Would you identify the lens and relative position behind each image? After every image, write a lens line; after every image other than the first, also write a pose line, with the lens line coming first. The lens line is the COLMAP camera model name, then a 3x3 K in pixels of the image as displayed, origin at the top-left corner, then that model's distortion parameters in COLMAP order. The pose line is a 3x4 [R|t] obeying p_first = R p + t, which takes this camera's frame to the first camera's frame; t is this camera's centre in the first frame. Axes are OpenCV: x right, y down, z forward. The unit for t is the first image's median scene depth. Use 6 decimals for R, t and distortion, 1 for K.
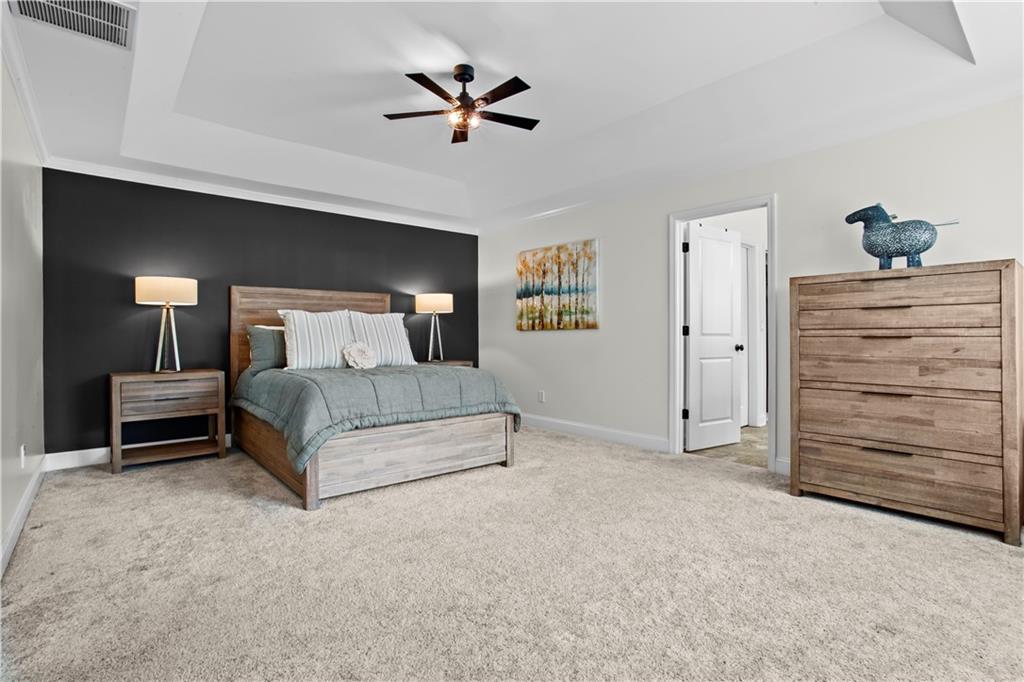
lens RADIAL K [[492.8, 0, 499.3], [0, 492.8, 337.2], [0, 0, 1]] dist [-0.057206, 0.035318]
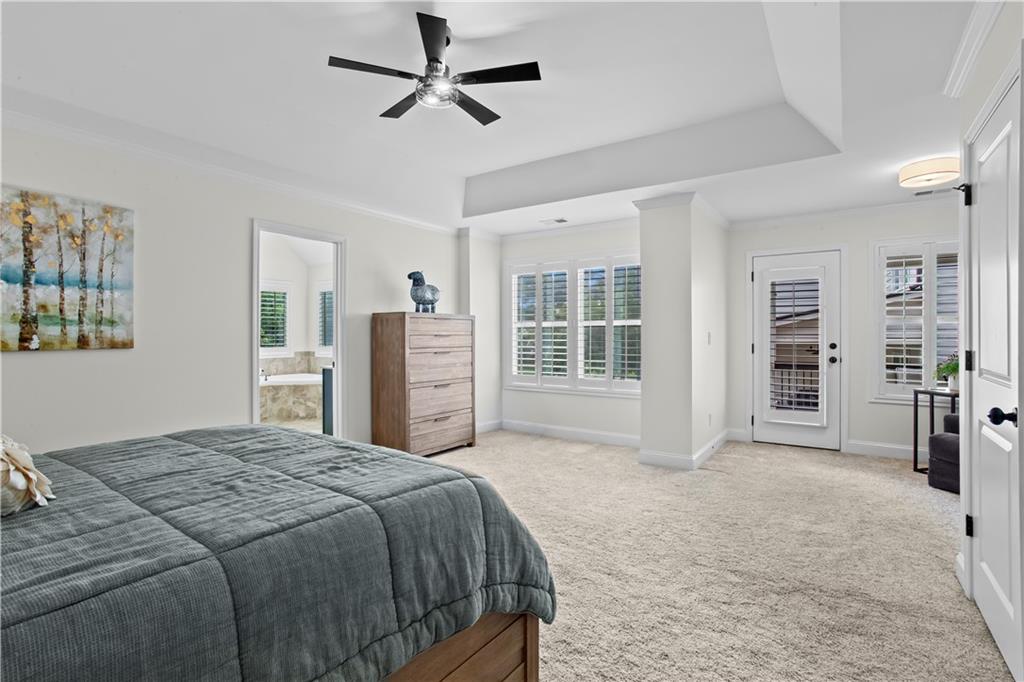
lens RADIAL K [[492.8, 0, 499.3], [0, 492.8, 337.2], [0, 0, 1]] dist [-0.057206, 0.035318]
pose [[-0.253897, 0.000349, 0.967231, -0.523749], [0.003876, 0.999992, 0.000657, -0.030002], [-0.967224, 0.003915, -0.253896, 0.671922]]
